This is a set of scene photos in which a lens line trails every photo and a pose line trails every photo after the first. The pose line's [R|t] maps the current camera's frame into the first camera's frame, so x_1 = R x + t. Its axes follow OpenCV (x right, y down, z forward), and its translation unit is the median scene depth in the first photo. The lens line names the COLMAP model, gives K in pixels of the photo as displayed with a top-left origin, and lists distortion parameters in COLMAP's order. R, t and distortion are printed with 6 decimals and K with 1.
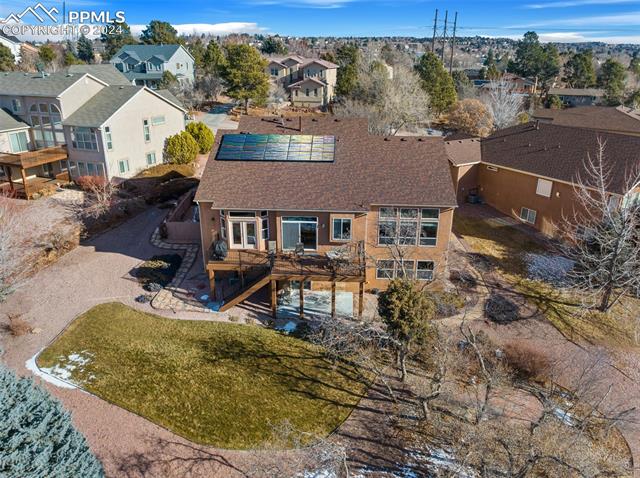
lens RADIAL K [[467.6, 0, 320.0], [0, 467.6, 239.0], [0, 0, 1]] dist [-0.032413, -0.003133]
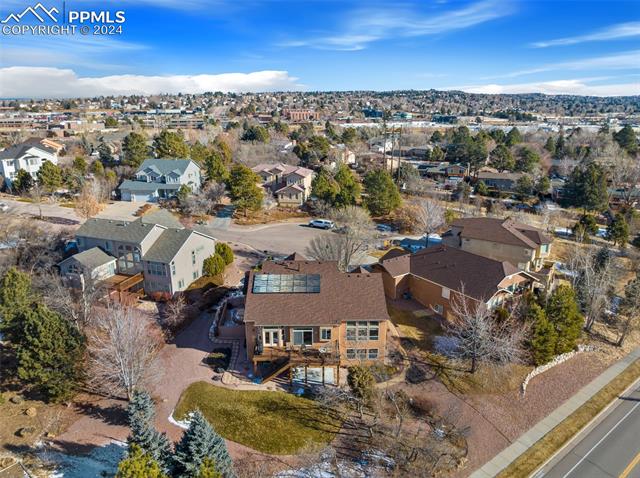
lens RADIAL K [[451.0, 0, 320.0], [0, 451.0, 239.0], [0, 0, 1]] dist [-0.030230, -0.006150]
pose [[0.997658, -0.025881, 0.063318, -0.075968], [0.031207, 0.995924, -0.084626, -0.234188], [-0.060870, 0.086404, 0.994399, -0.746612]]
